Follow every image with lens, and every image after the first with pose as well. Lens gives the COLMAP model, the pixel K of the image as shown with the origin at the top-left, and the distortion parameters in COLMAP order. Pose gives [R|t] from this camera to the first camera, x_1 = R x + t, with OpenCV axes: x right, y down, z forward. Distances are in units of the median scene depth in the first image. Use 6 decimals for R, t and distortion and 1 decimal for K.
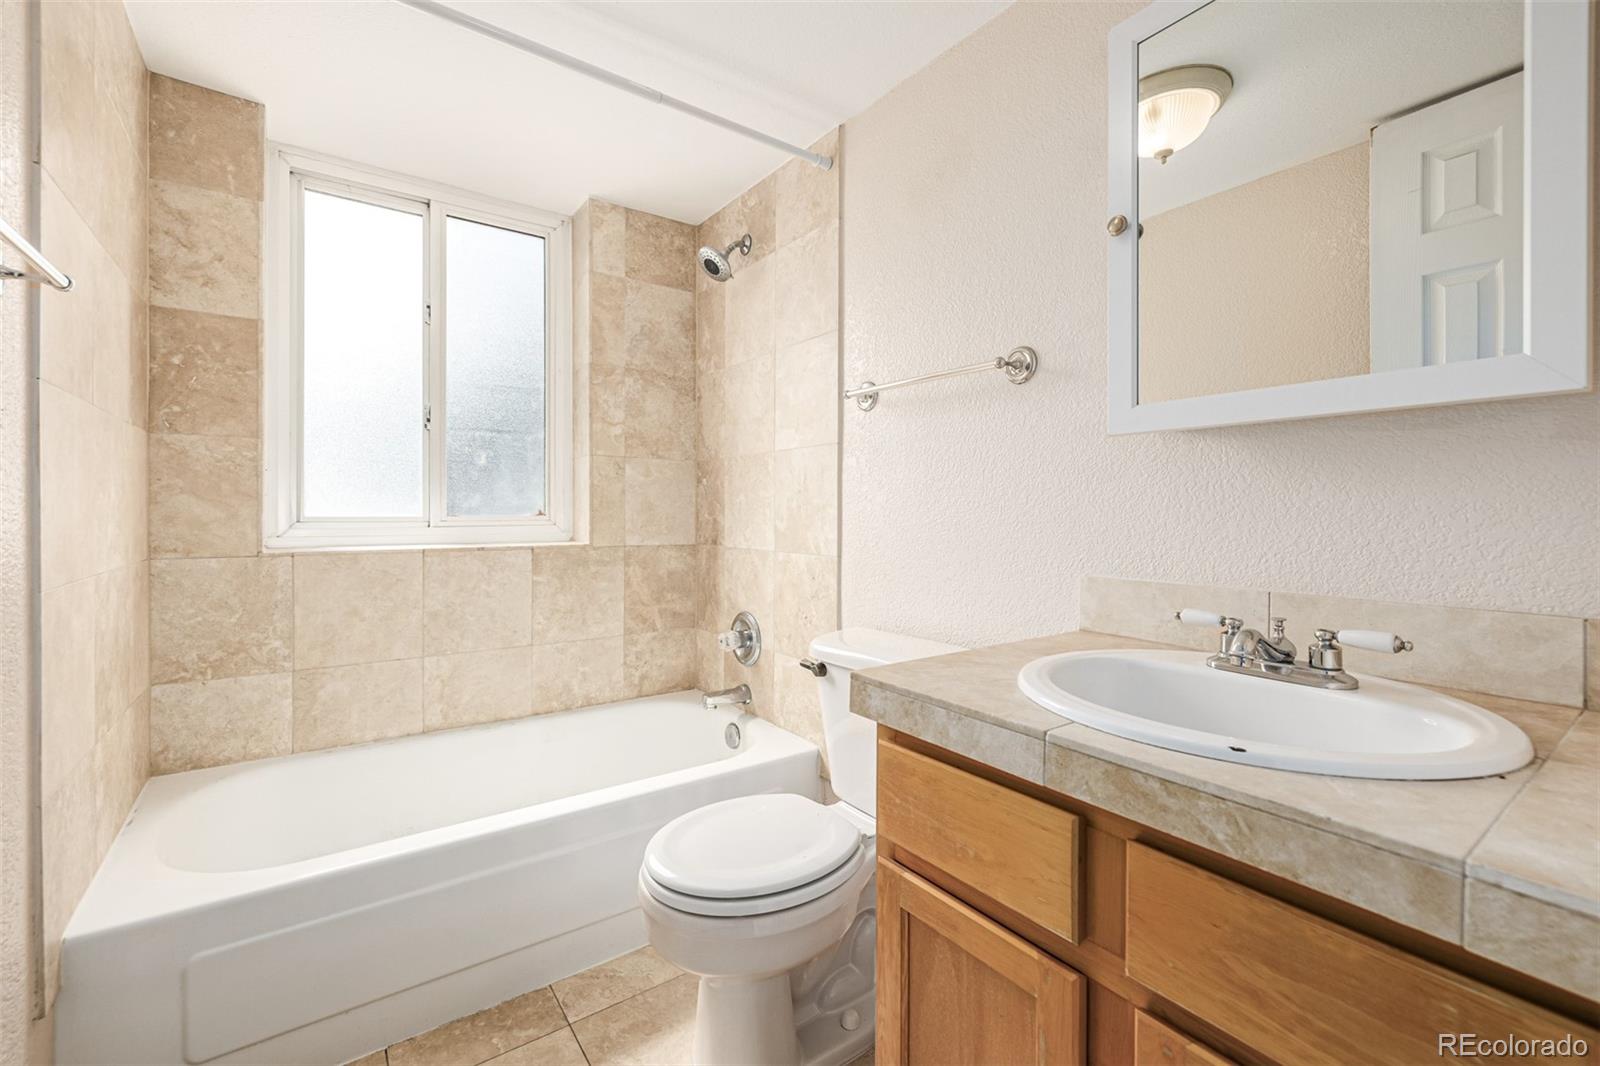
lens RADIAL K [[675.3, 0, 784.6], [0, 675.3, 509.7], [0, 0, 1]] dist [-0.001410, 0.000698]
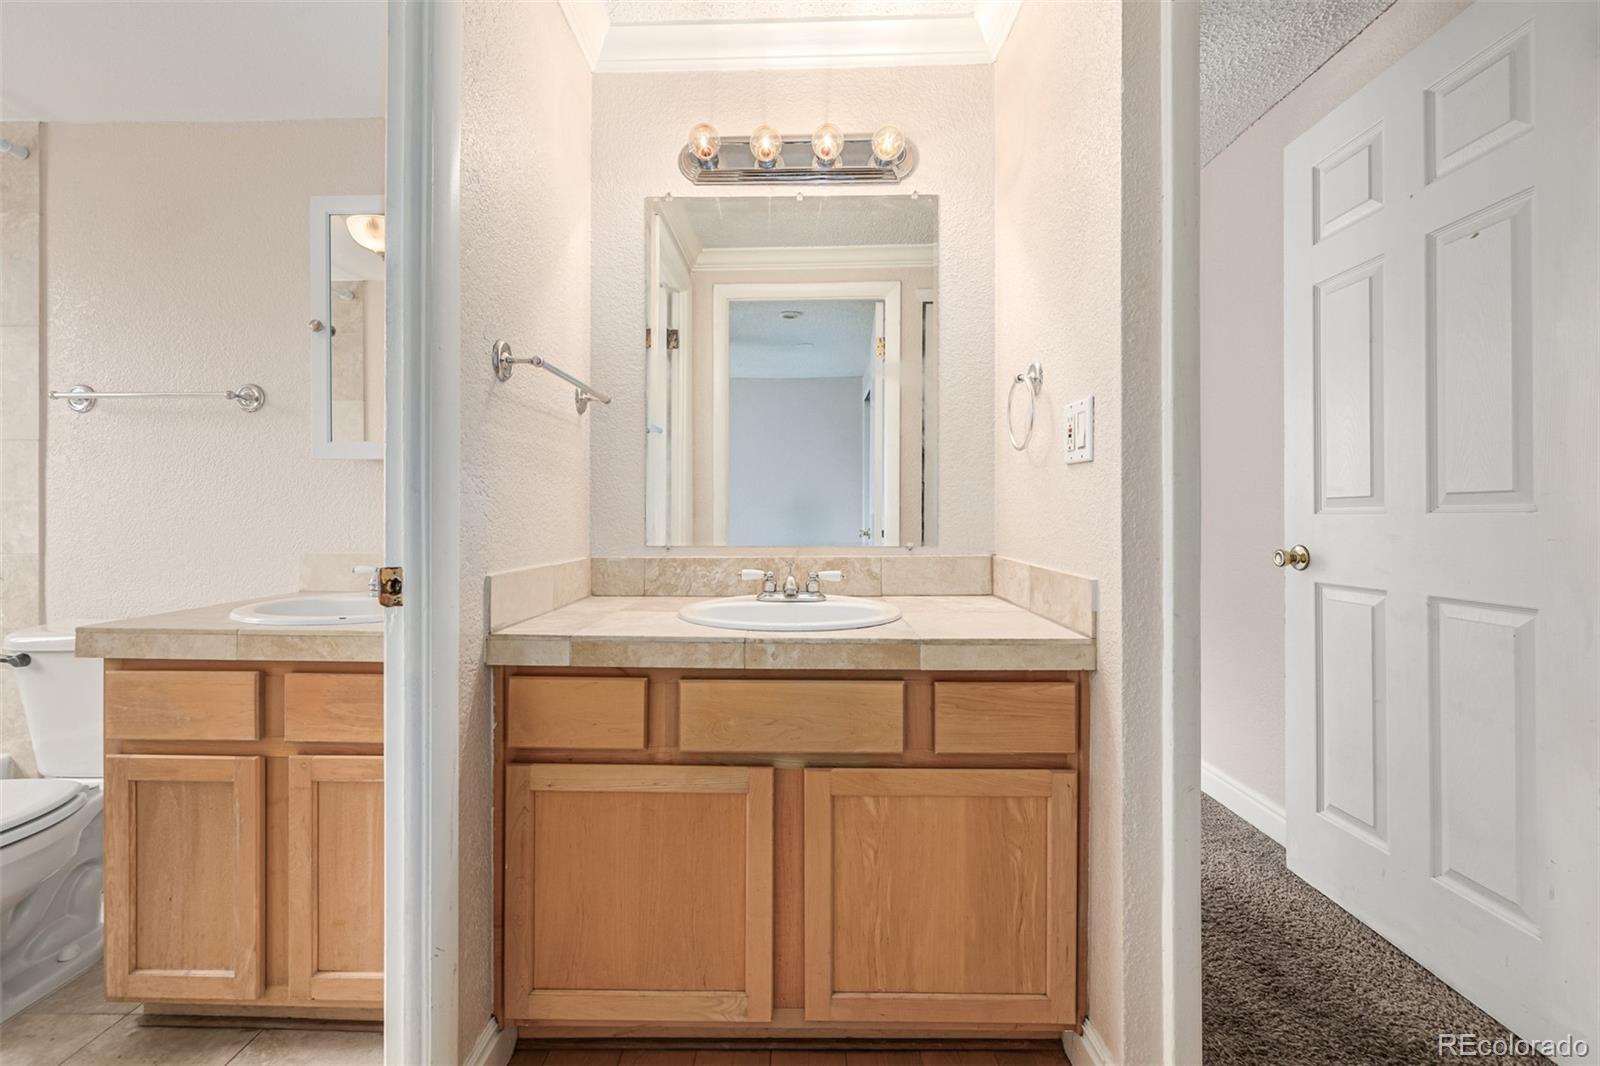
lens RADIAL K [[680.4, 0, 790.2], [0, 680.4, 515.1], [0, 0, 1]] dist [-0.001441, 0.000157]
pose [[0.586152, -0.005436, 0.810183, -0.121370], [-0.001390, 0.999969, 0.007715, 0.003822], [-0.810200, -0.005649, 0.586126, -0.699817]]
